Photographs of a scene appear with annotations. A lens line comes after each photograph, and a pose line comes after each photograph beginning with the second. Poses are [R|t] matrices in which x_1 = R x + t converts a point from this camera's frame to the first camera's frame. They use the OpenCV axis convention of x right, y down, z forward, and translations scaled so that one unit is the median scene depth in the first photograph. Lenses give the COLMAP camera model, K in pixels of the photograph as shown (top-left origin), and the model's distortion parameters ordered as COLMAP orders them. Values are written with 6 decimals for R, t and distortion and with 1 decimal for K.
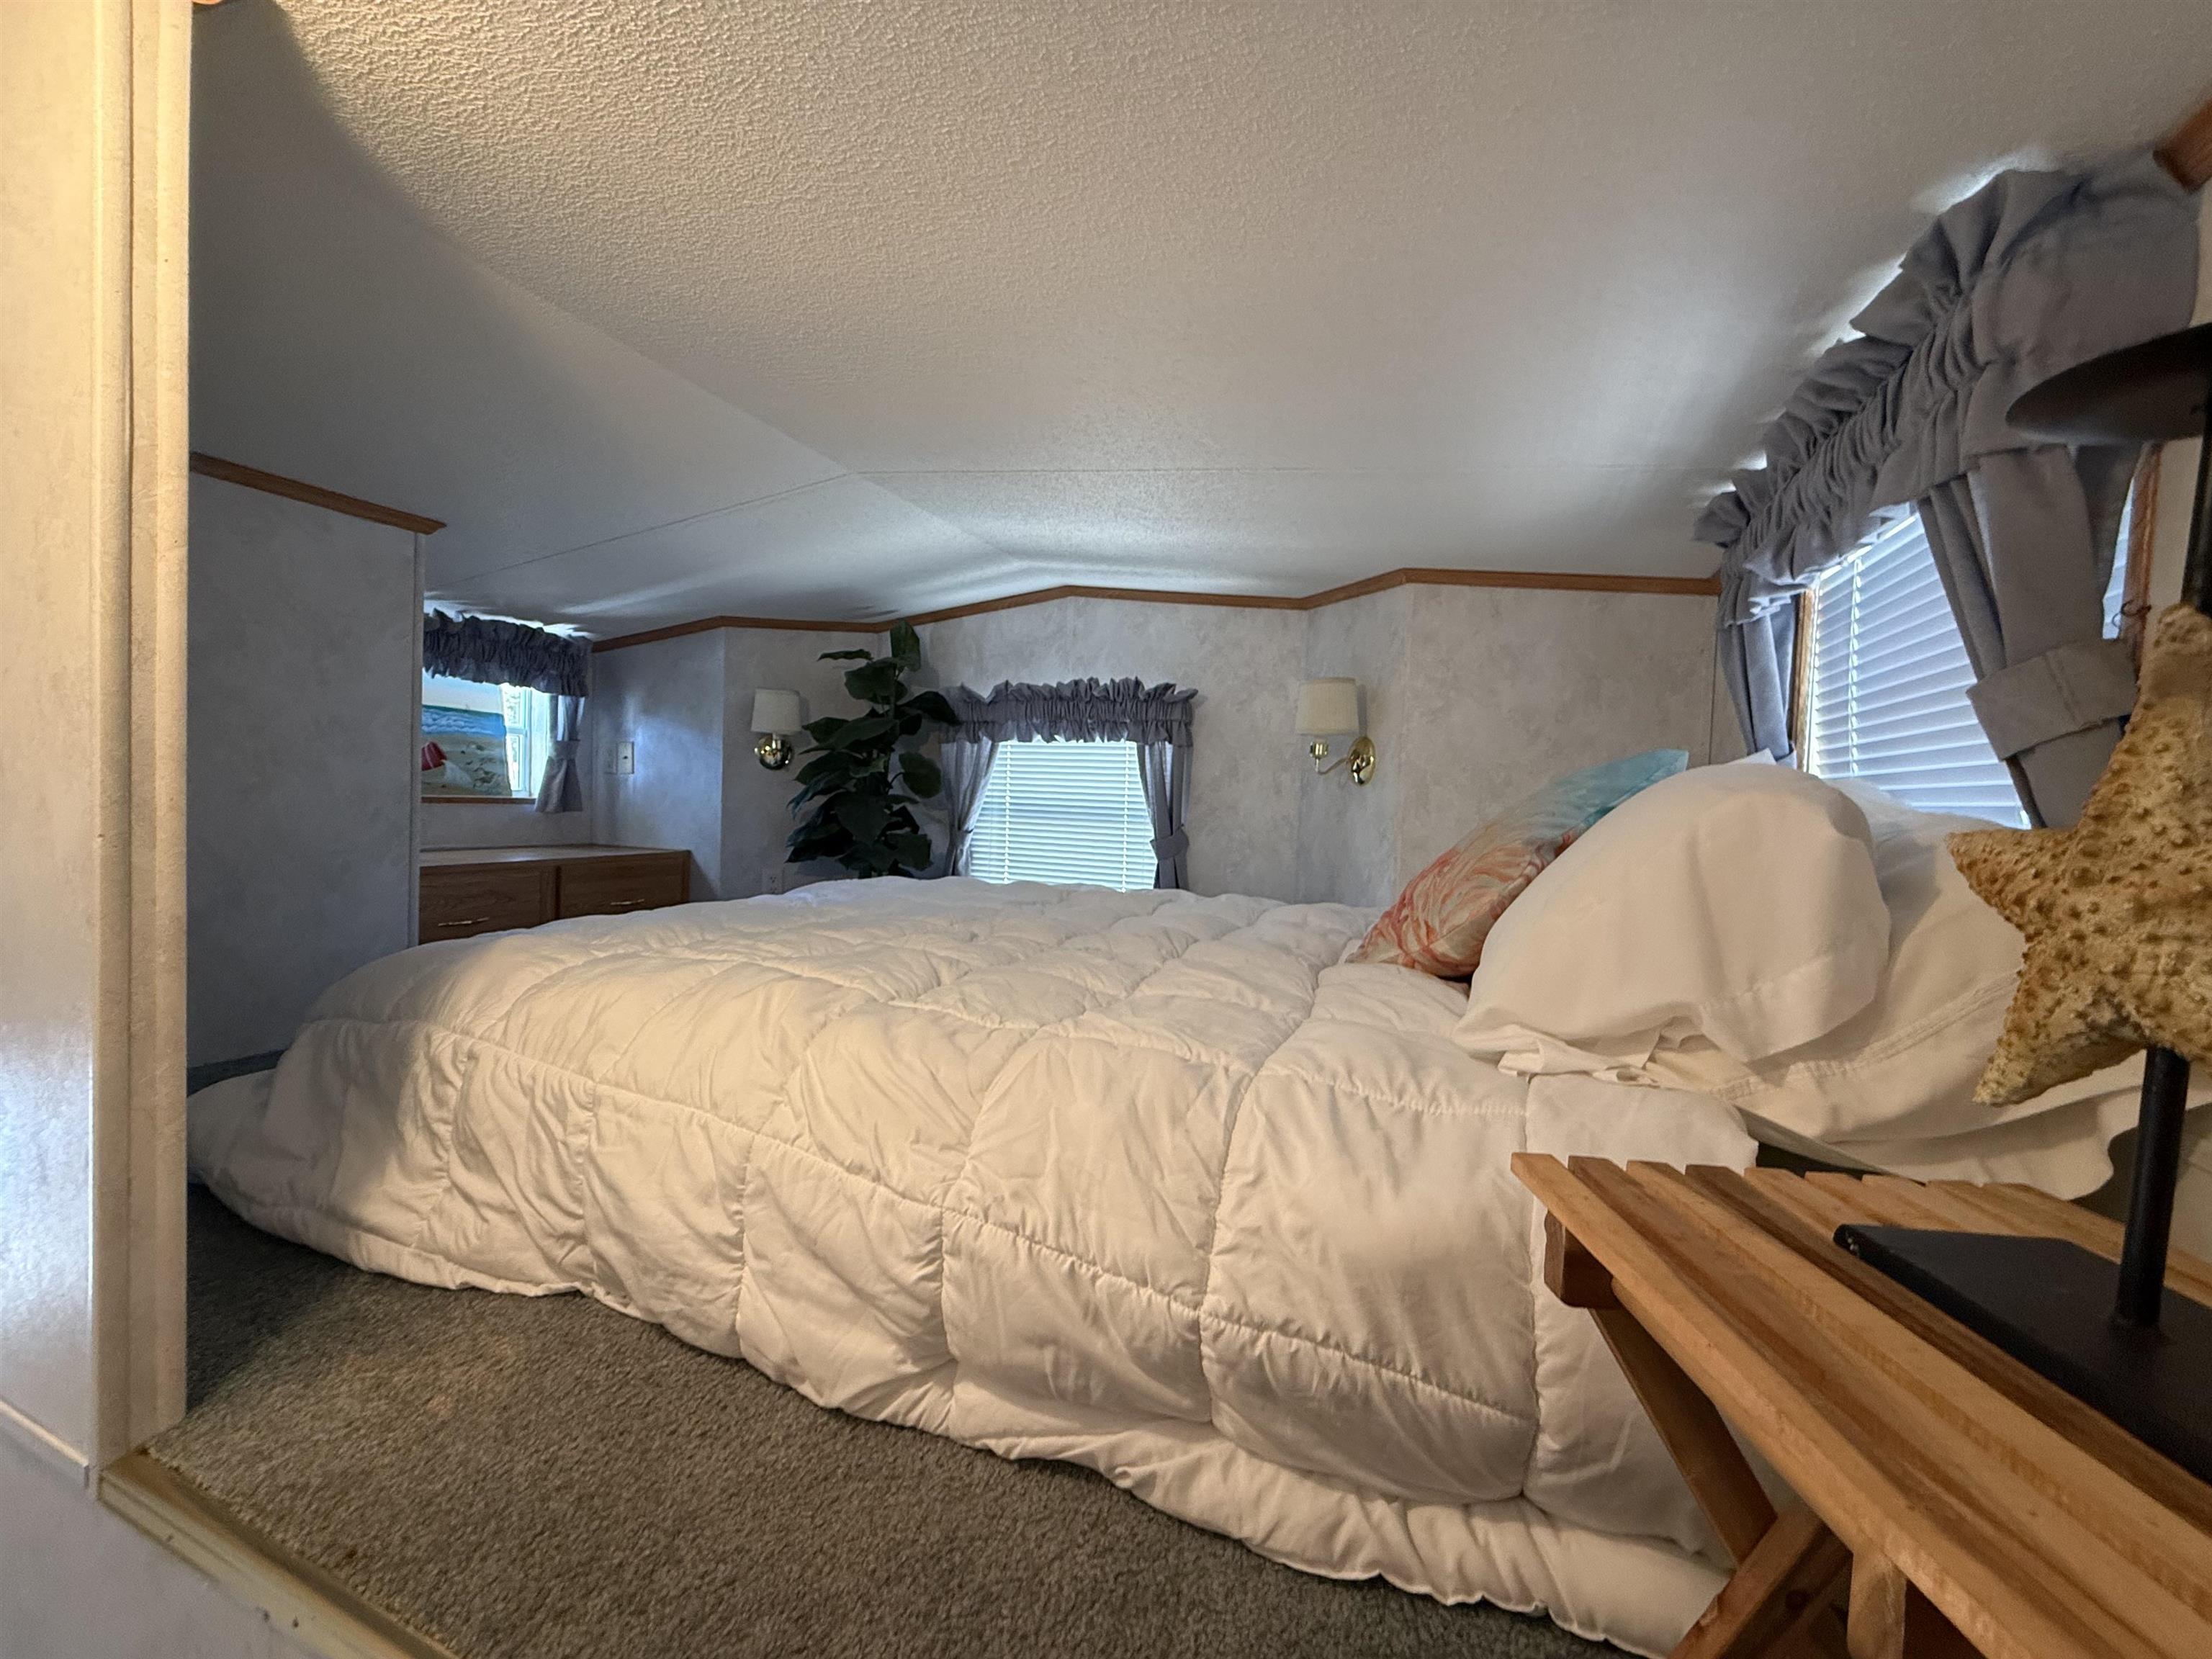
lens RADIAL K [[878.8, 0, 1120.1], [0, 878.8, 829.6], [0, 0, 1]] dist [0.003141, 0.000258]
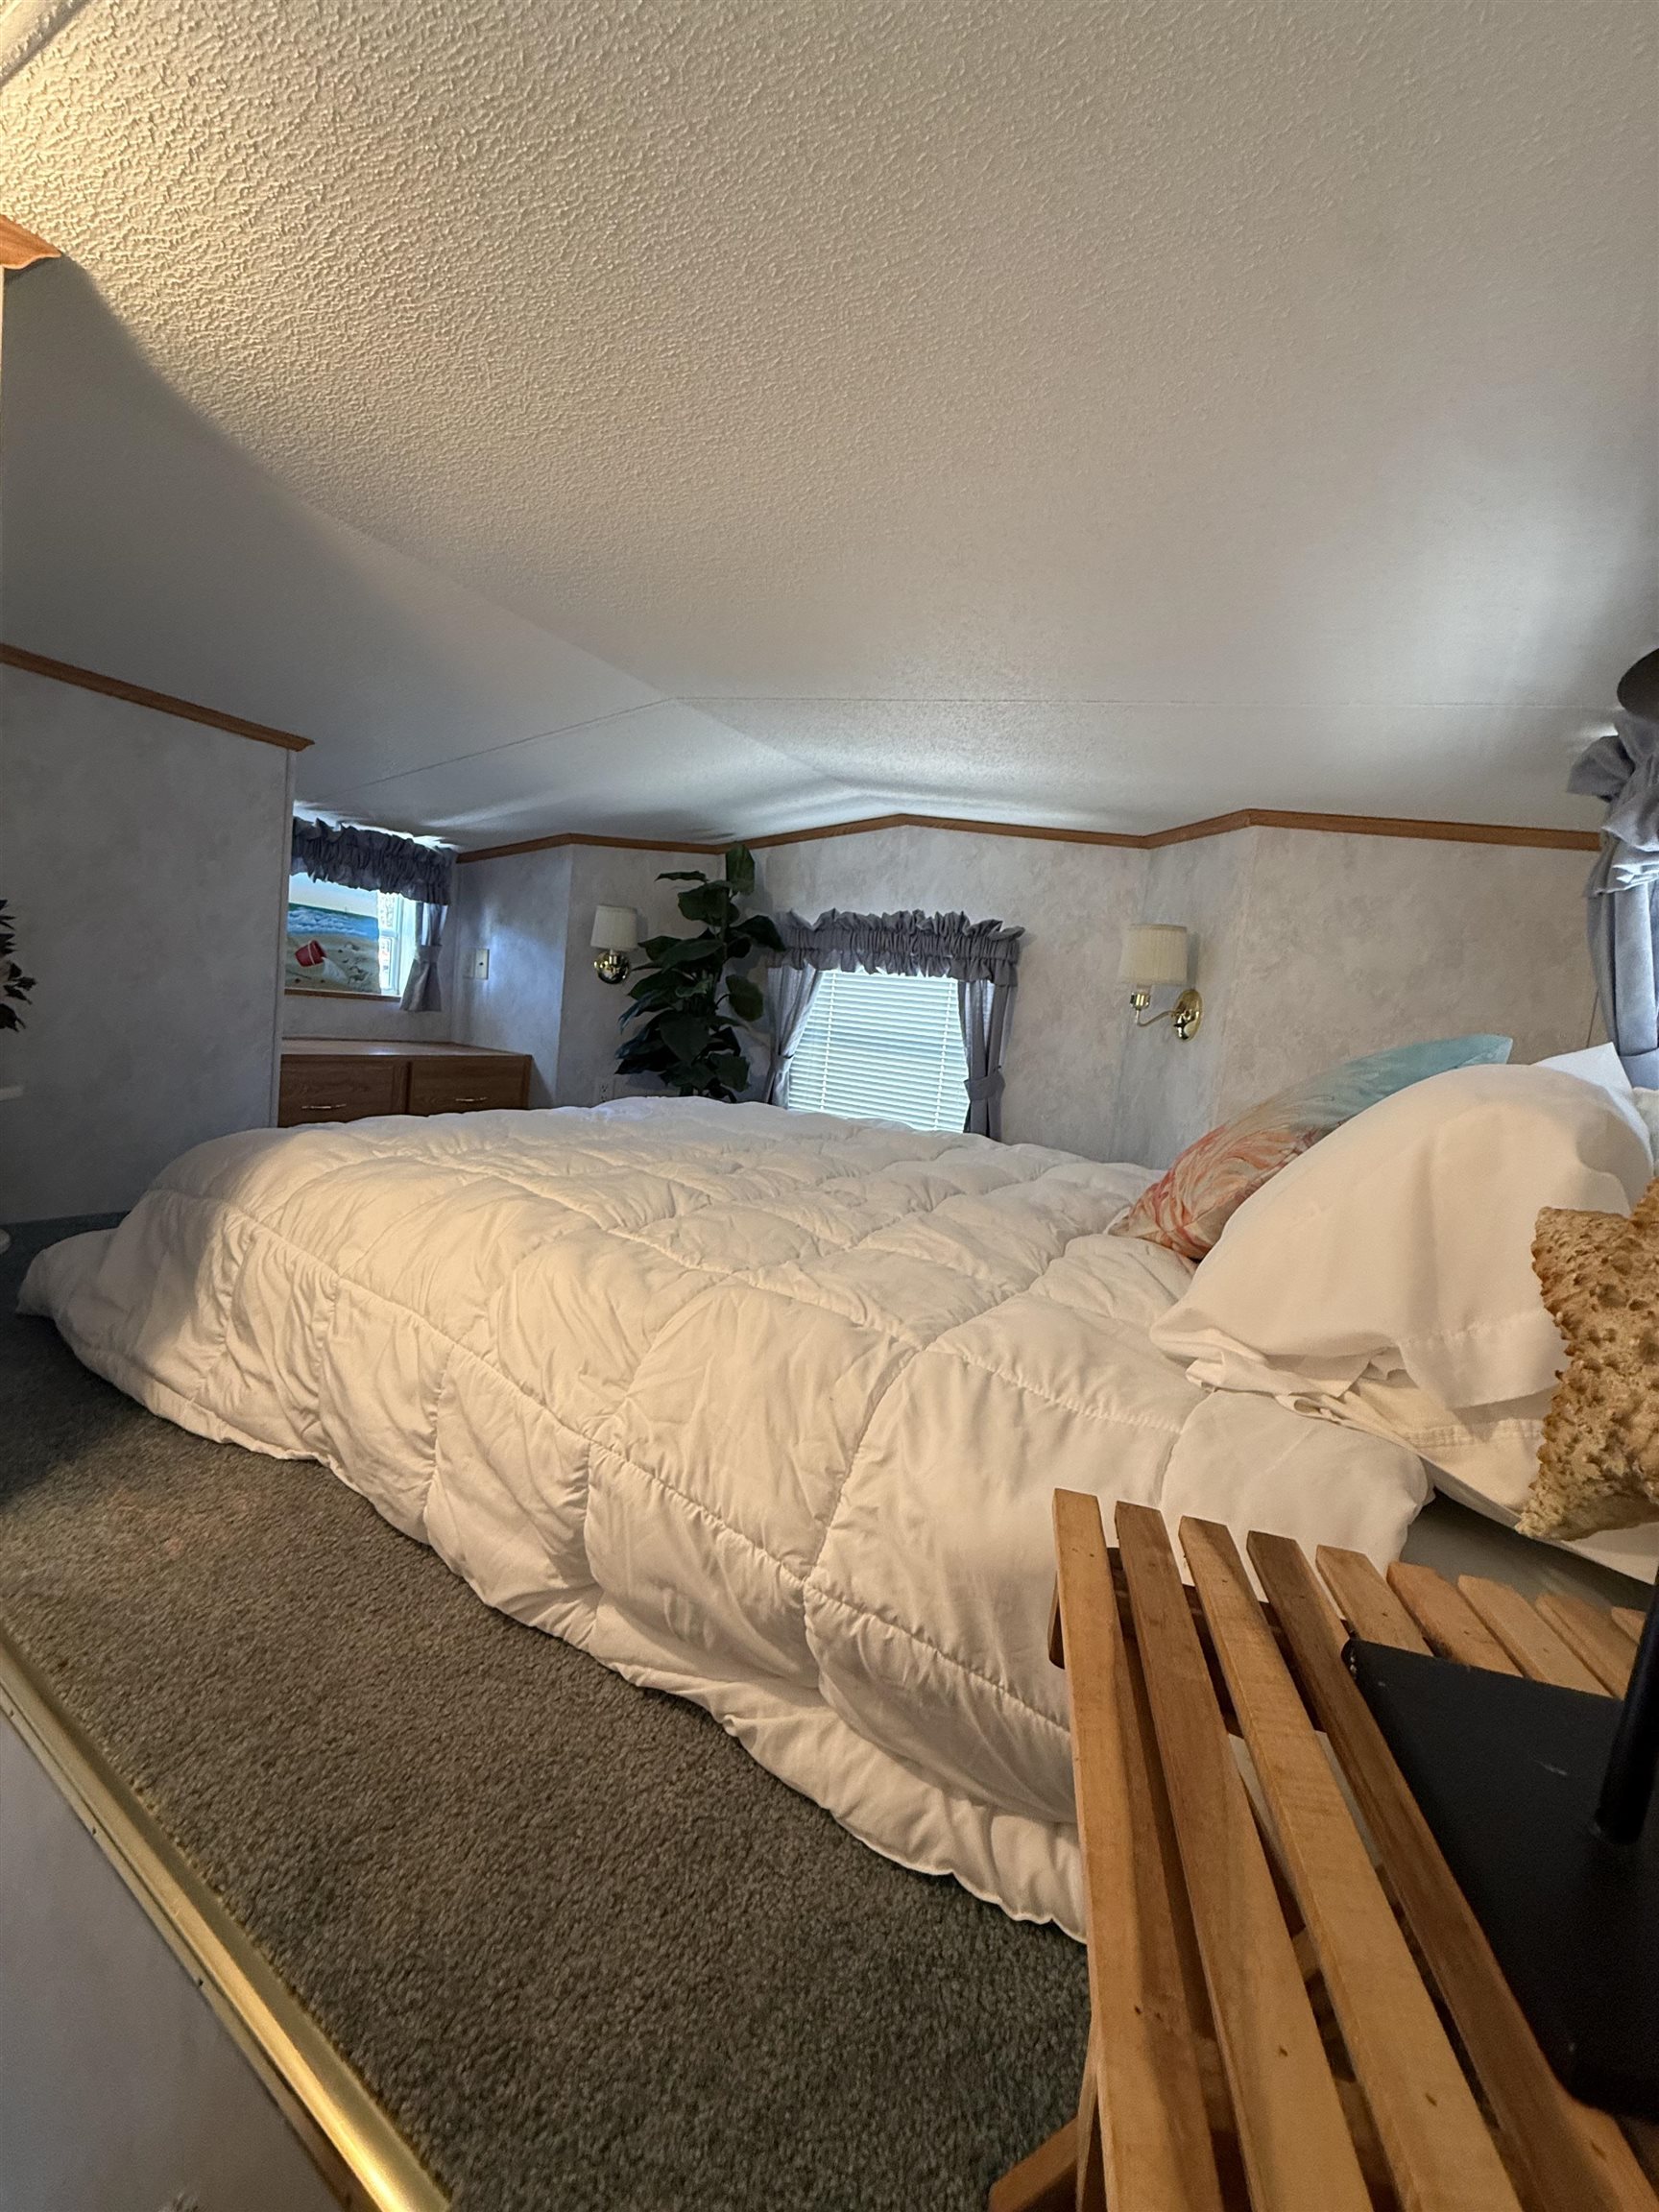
lens RADIAL K [[878.8, 0, 825.8], [0, 878.8, 1099.9], [0, 0, 1]] dist [0.003141, 0.000258]
pose [[0.984643, 0.081058, -0.154623, 0.148388], [-0.073365, 0.995797, 0.054835, -0.034355], [0.158417, -0.042649, 0.986451, 0.030000]]
